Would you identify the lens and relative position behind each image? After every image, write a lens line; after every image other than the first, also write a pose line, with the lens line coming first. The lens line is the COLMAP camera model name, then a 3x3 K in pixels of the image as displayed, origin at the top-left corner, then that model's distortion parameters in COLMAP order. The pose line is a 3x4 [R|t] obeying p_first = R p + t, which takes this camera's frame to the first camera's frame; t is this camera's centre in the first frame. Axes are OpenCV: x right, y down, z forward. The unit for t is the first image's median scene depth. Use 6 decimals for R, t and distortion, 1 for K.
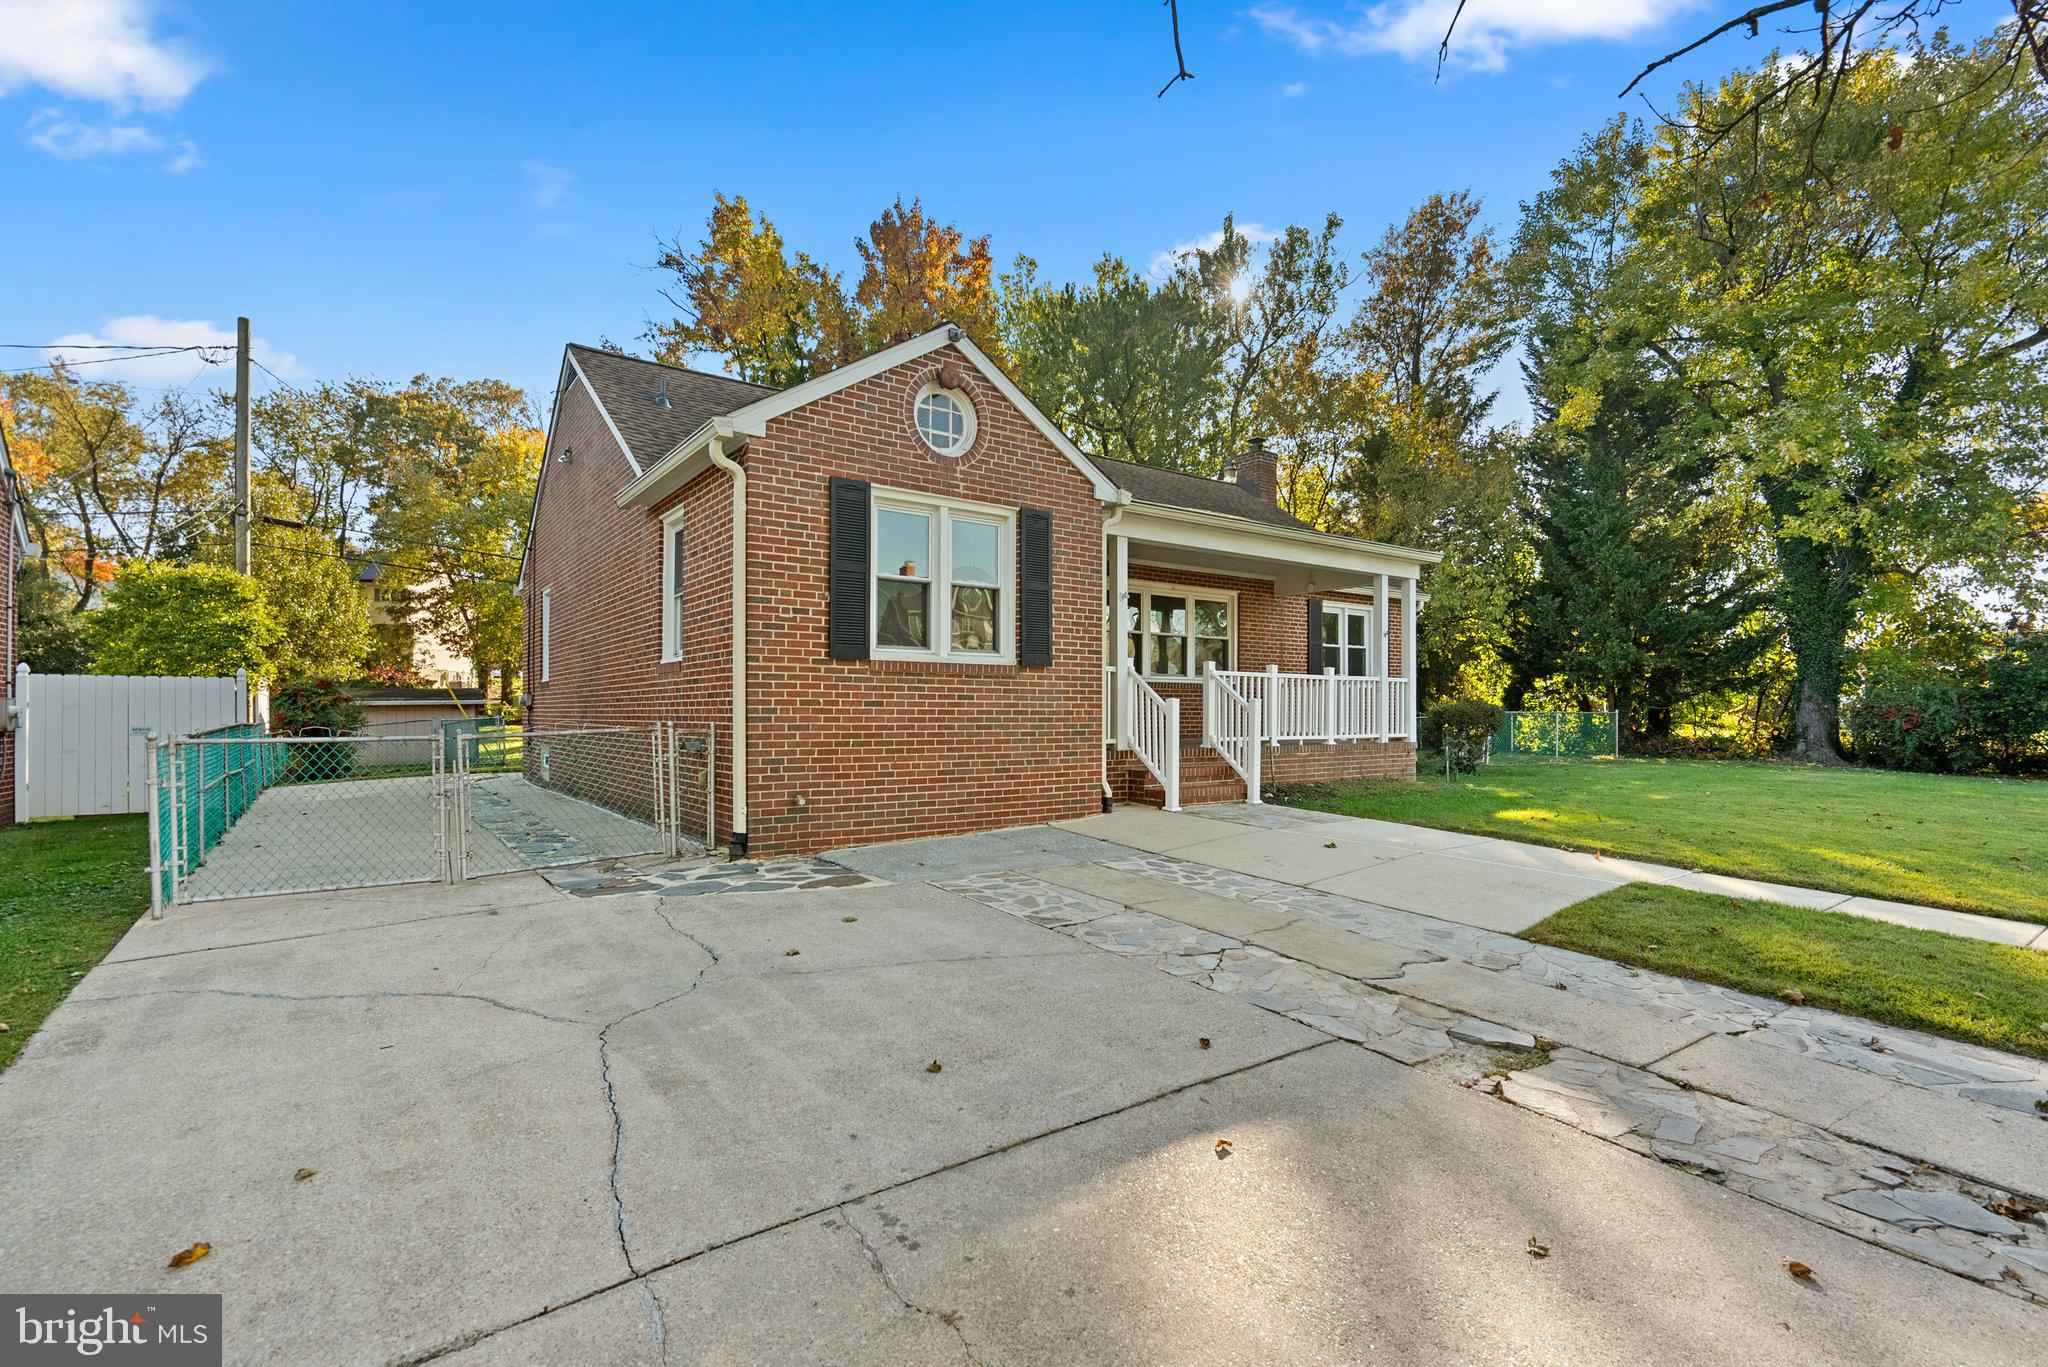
lens RADIAL K [[934.5, 0, 1036.0], [0, 934.5, 688.2], [0, 0, 1]] dist [-0.000619, 0.001192]
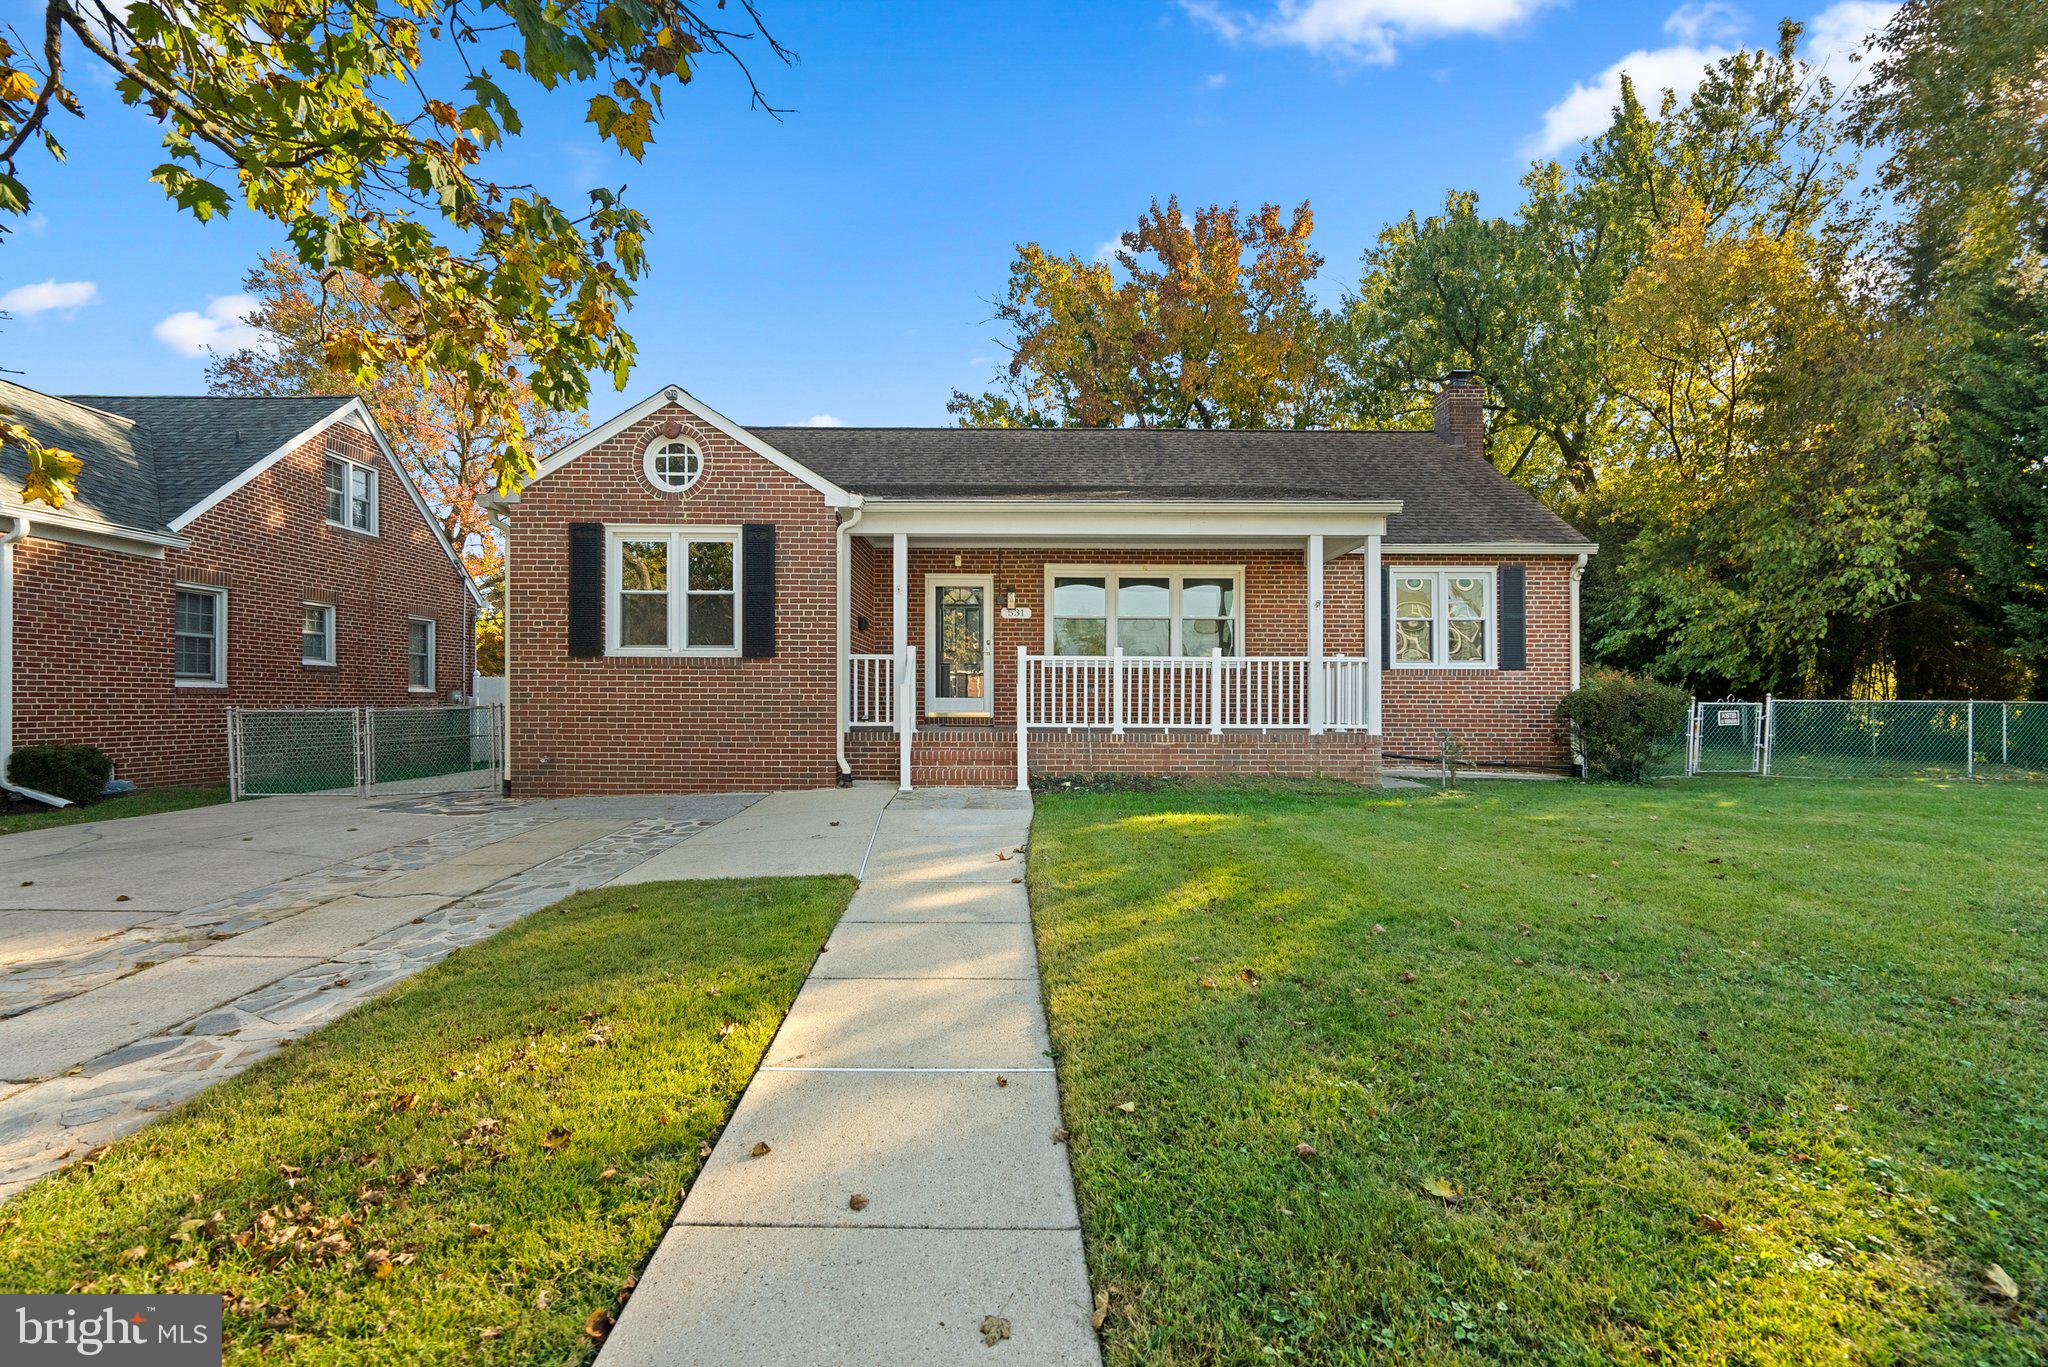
lens RADIAL K [[934.5, 0, 1032.5], [0, 934.5, 683.0], [0, 0, 1]] dist [-0.000619, 0.001192]
pose [[0.803825, -0.007784, -0.594815, 0.984316], [0.008675, 0.999961, -0.001364, 0.013094], [0.594802, -0.004064, 0.803862, 0.263836]]
